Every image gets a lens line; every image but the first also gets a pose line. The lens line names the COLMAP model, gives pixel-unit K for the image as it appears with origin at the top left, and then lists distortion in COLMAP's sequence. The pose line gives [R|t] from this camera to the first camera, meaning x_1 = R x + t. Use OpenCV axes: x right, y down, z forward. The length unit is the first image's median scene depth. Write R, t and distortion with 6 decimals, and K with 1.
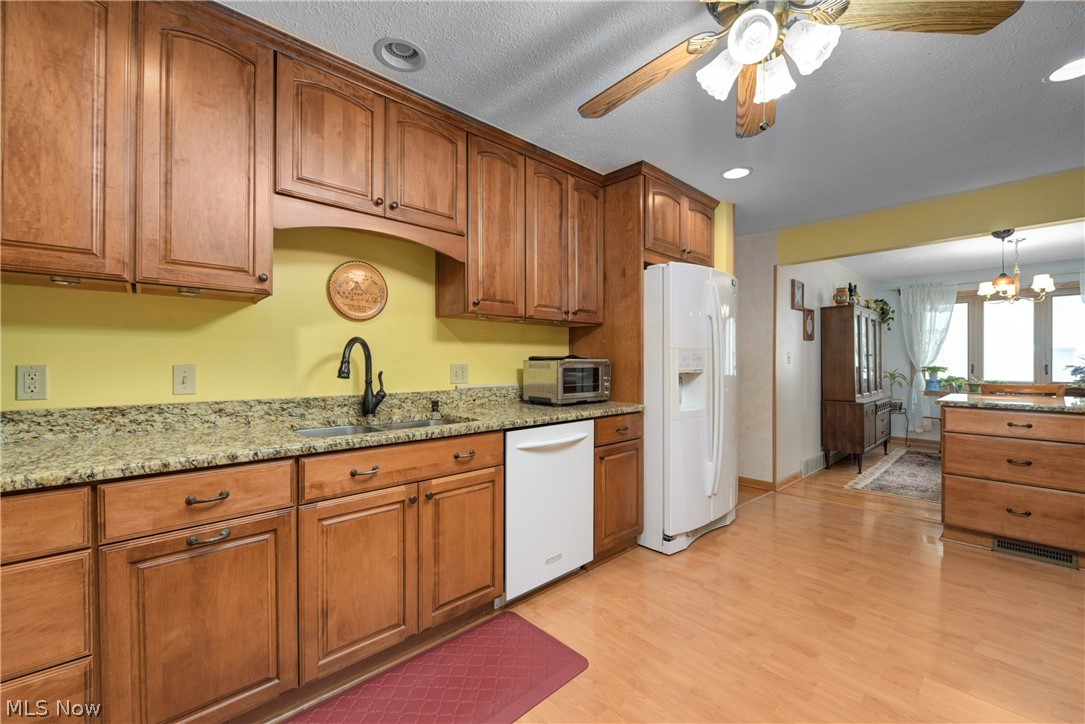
lens RADIAL K [[439.8, 0, 538.7], [0, 439.8, 360.3], [0, 0, 1]] dist [0.000041, -0.000013]
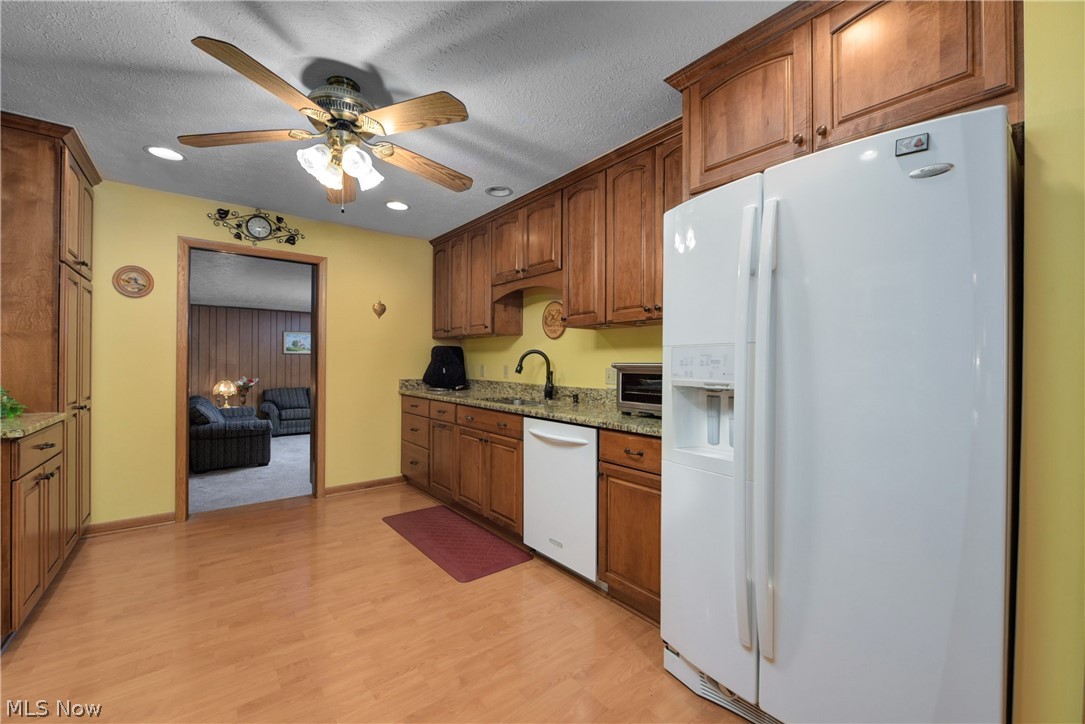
lens RADIAL K [[434.4, 0, 542.5], [0, 434.4, 362.0], [0, 0, 1]] dist [0.000939, 0.000080]
pose [[-0.063064, -0.002223, -0.998007, 0.917206], [-0.006229, 0.999979, -0.001834, -0.002733], [0.997990, 0.006101, -0.063077, 0.834828]]
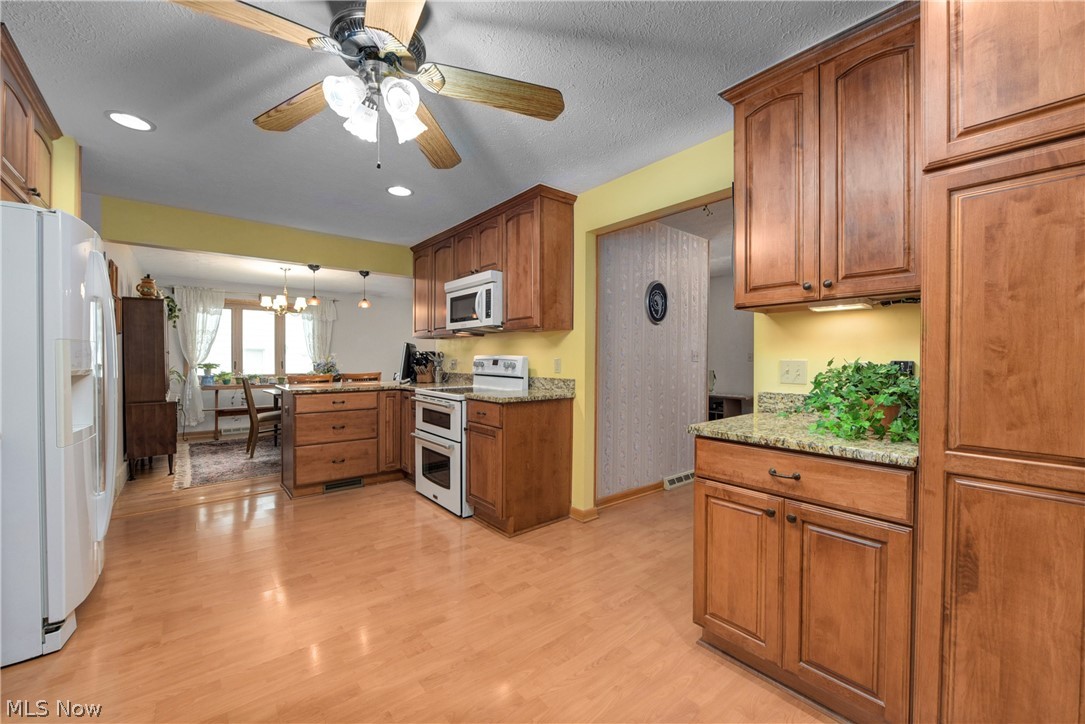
lens RADIAL K [[434.4, 0, 542.5], [0, 434.4, 362.0], [0, 0, 1]] dist [0.000939, 0.000080]
pose [[0.049385, -0.006511, 0.998759, -0.324343], [-0.003379, 0.999972, 0.006686, 0.000178], [-0.998774, -0.003705, 0.049361, 0.240157]]
